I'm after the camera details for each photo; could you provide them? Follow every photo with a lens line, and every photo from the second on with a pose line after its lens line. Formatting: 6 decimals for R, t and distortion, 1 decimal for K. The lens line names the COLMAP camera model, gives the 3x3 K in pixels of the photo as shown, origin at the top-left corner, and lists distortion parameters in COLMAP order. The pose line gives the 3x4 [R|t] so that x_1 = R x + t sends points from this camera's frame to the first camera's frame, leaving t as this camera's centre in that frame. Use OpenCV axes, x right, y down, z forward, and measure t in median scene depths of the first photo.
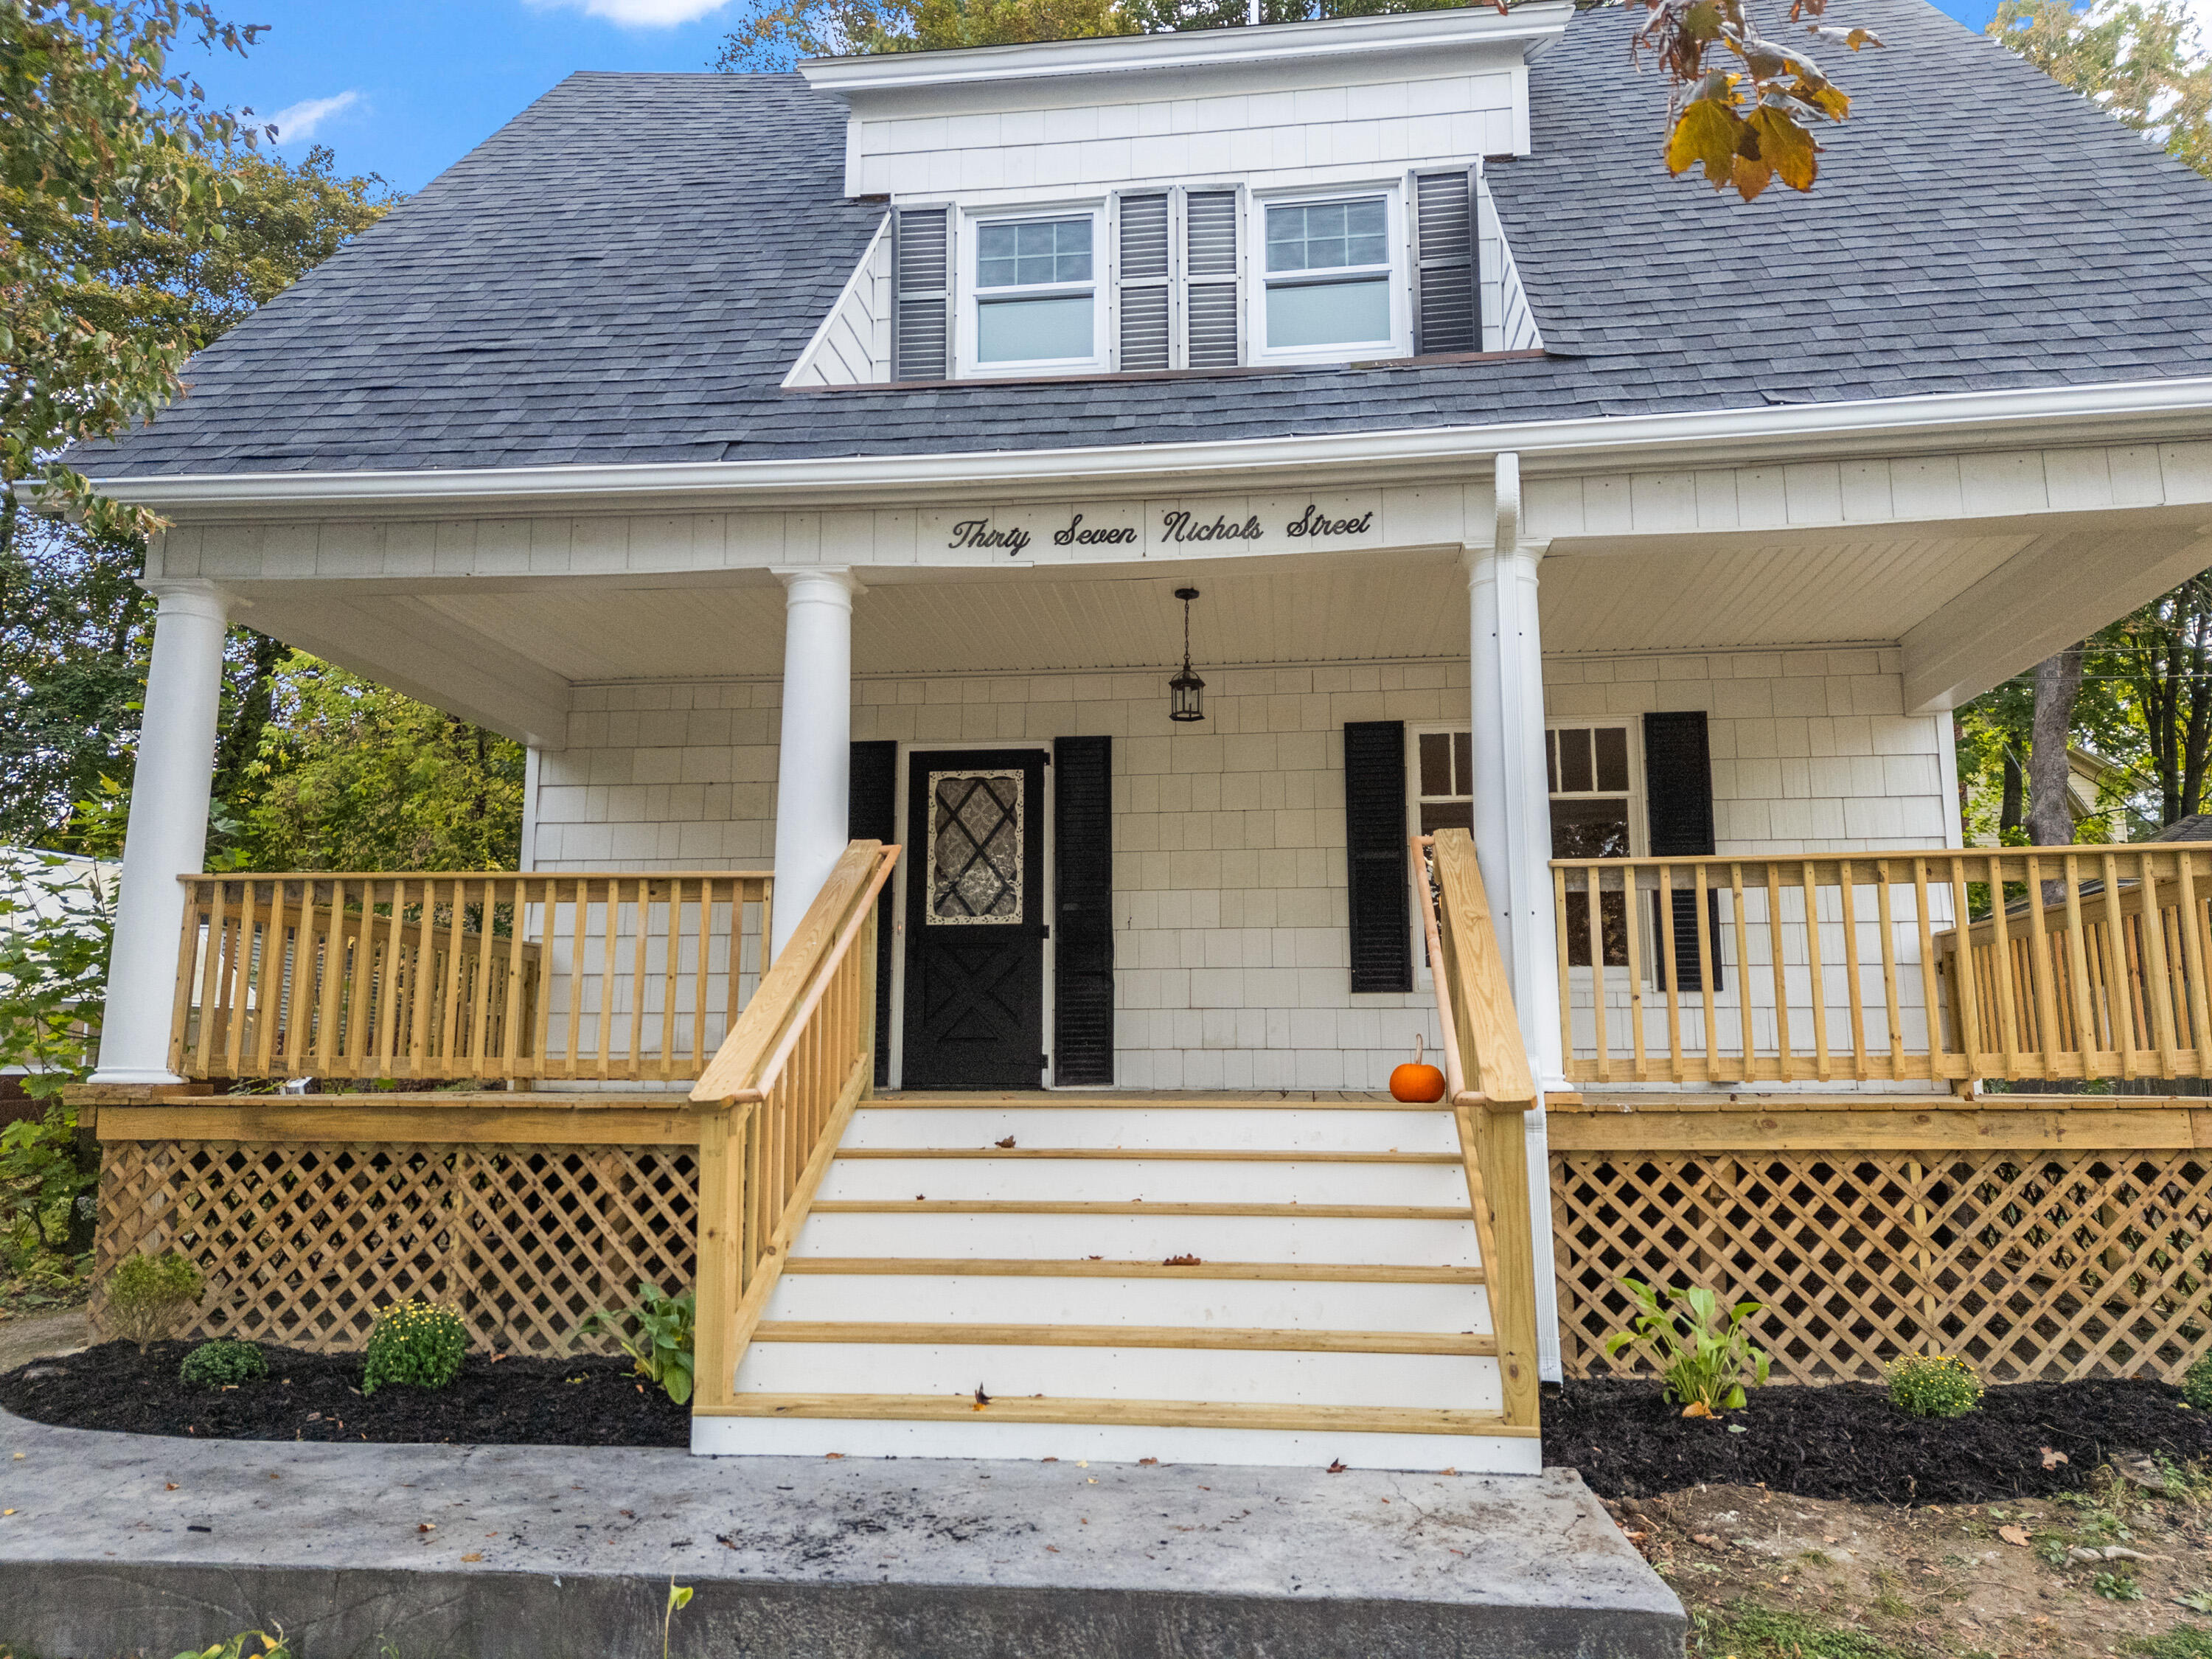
lens RADIAL K [[1593.1, 0, 1102.2], [0, 1593.1, 837.1], [0, 0, 1]] dist [0.084221, -0.082299]
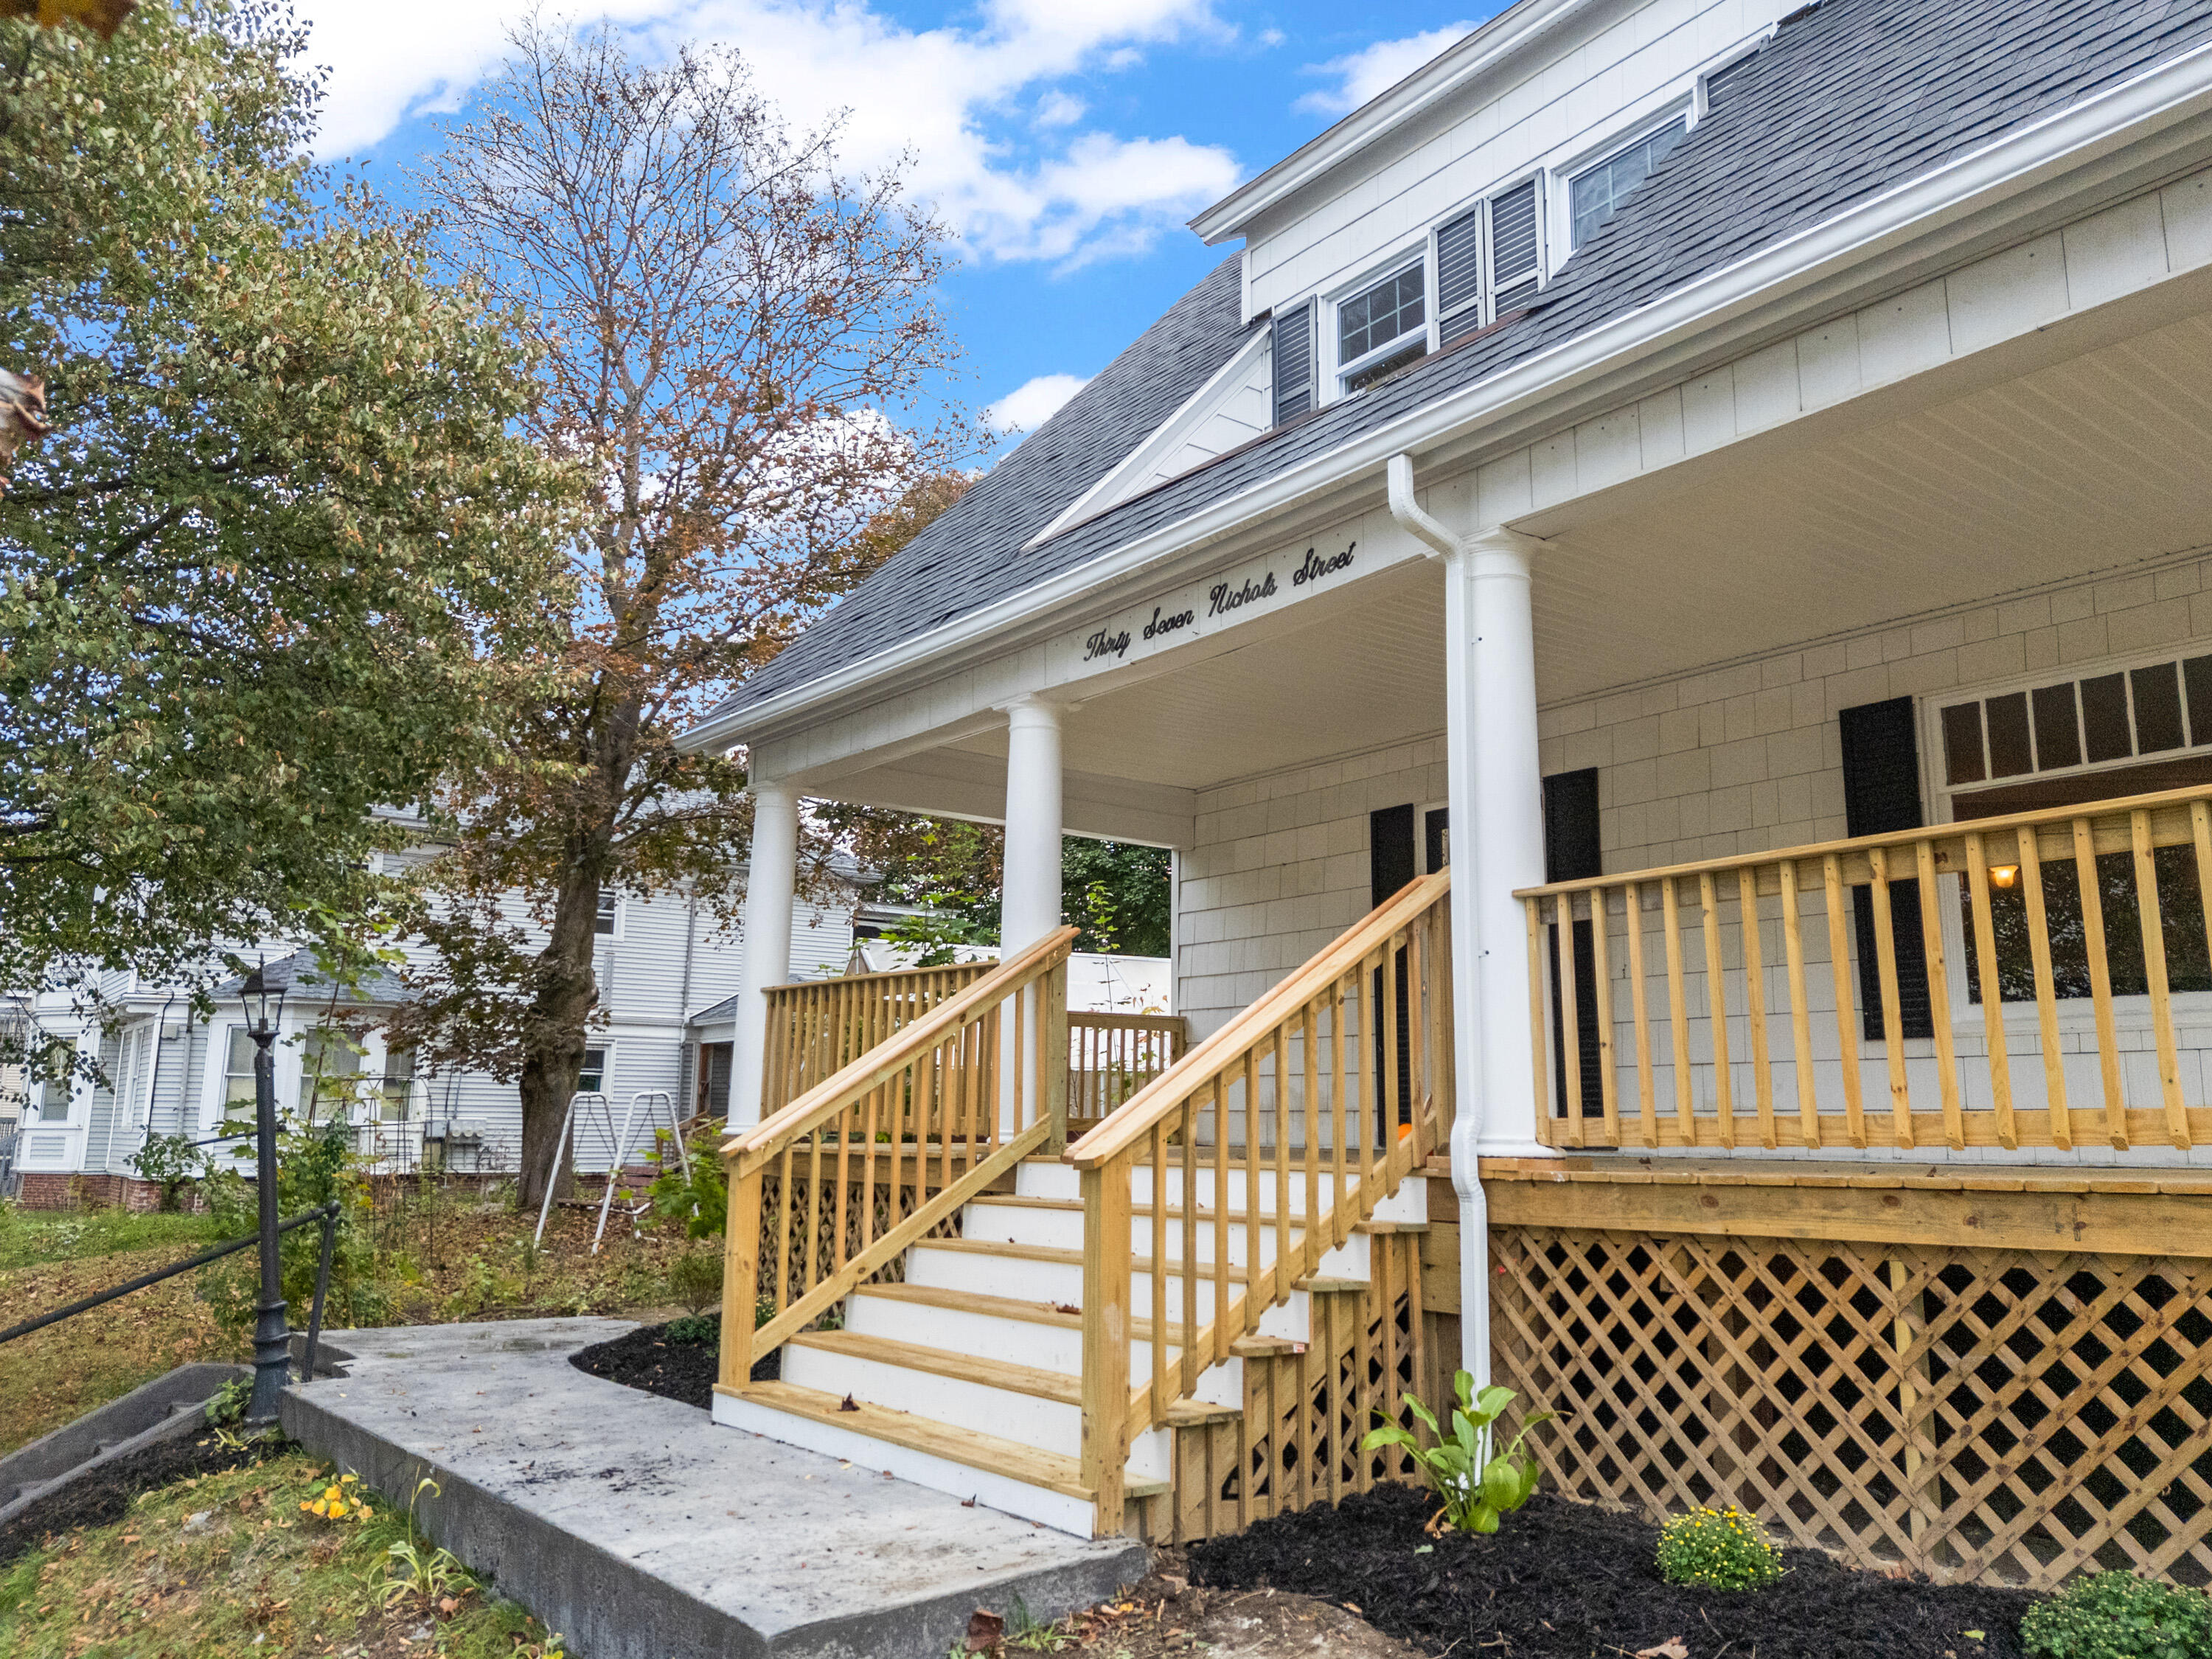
lens RADIAL K [[1639.4, 0, 1106.0], [0, 1639.4, 829.5], [0, 0, 1]] dist [0.076833, -0.067708]
pose [[0.699650, -0.124087, -0.703628, 0.728804], [0.095278, 0.992211, -0.080241, 0.031174], [0.708105, -0.010900, 0.706023, 0.200706]]
